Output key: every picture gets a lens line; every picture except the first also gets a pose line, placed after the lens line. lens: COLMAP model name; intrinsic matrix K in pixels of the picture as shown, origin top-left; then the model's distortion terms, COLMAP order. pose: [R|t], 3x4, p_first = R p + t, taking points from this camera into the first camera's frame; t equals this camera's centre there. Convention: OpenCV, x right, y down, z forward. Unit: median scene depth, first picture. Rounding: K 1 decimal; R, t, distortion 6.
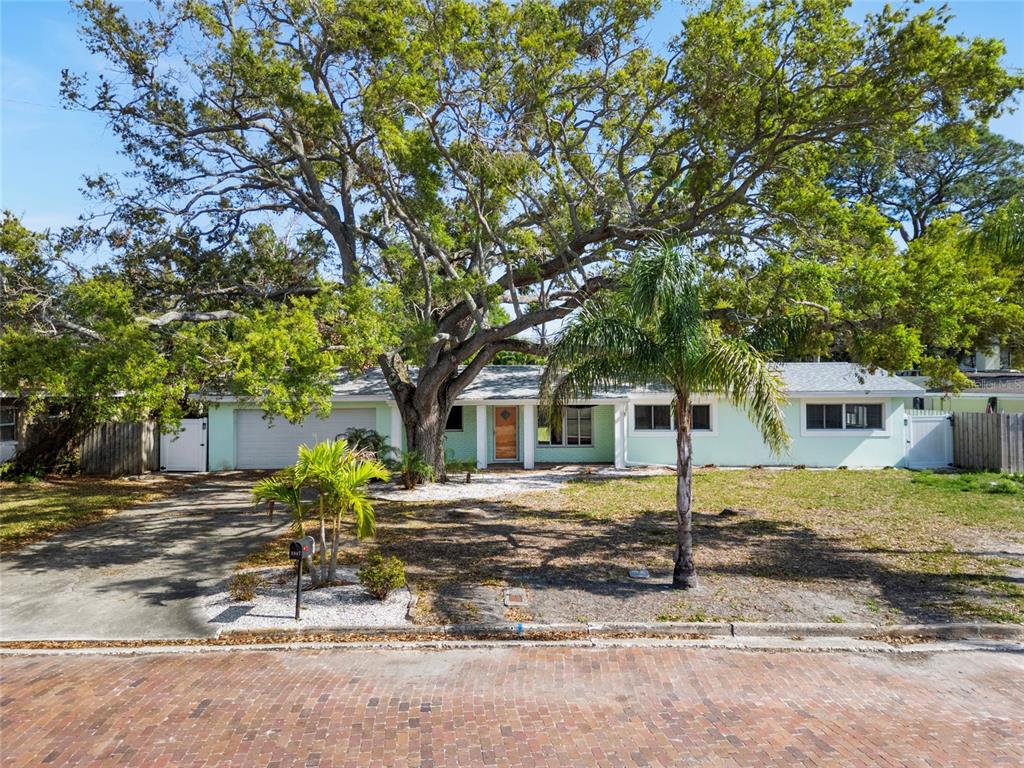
lens RADIAL K [[702.4, 0, 512.0], [0, 702.4, 384.0], [0, 0, 1]] dist [0.025970, -0.004053]
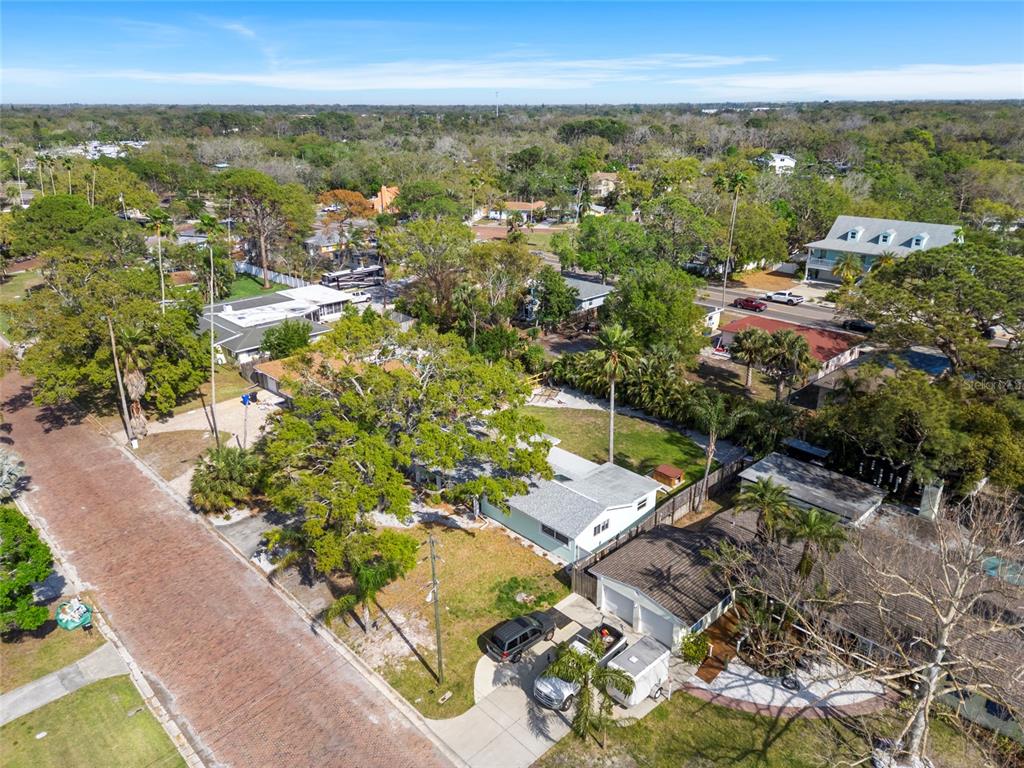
lens RADIAL K [[727.0, 0, 512.0], [0, 727.0, 384.0], [0, 0, 1]] dist [0.055142, -0.000552]
pose [[0.711917, 0.277990, -0.644900, 2.448615], [-0.004668, 0.920169, 0.391494, -1.770433], [0.702248, -0.275701, 0.656381, -0.531735]]
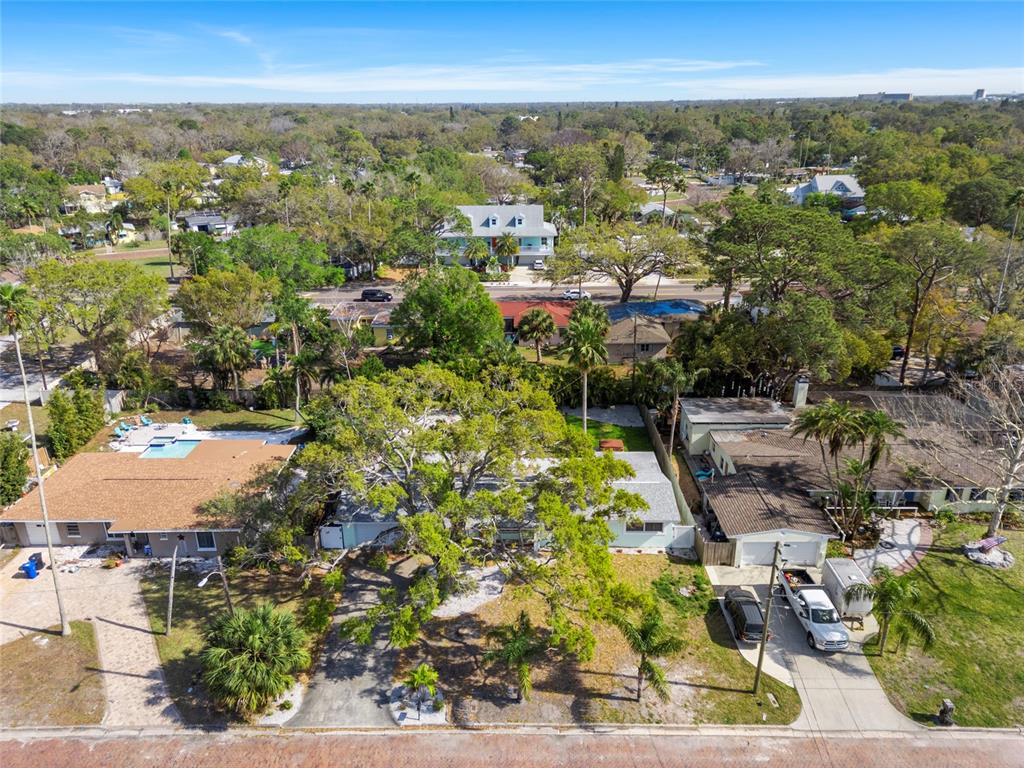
lens RADIAL K [[702.4, 0, 512.0], [0, 702.4, 384.0], [0, 0, 1]] dist [0.025970, -0.004053]
pose [[0.999842, 0.001058, -0.017749, 0.174154], [0.006017, 0.919201, 0.393742, -1.749845], [0.016732, -0.393787, 0.919049, -1.134269]]
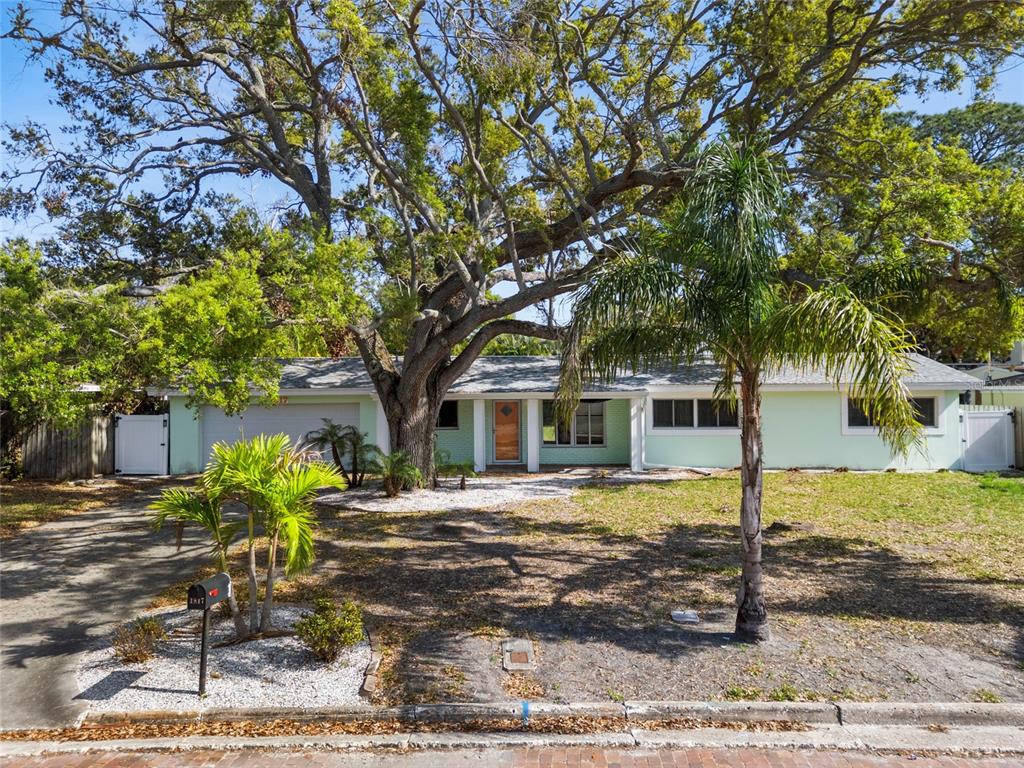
lens RADIAL K [[702.4, 0, 512.0], [0, 702.4, 384.0], [0, 0, 1]] dist [0.025970, -0.004053]
pose [[0.999996, -0.000531, -0.002865, 0.000192], [0.000527, 0.999999, -0.001263, 0.017665], [0.002865, 0.001262, 0.999995, 0.176520]]
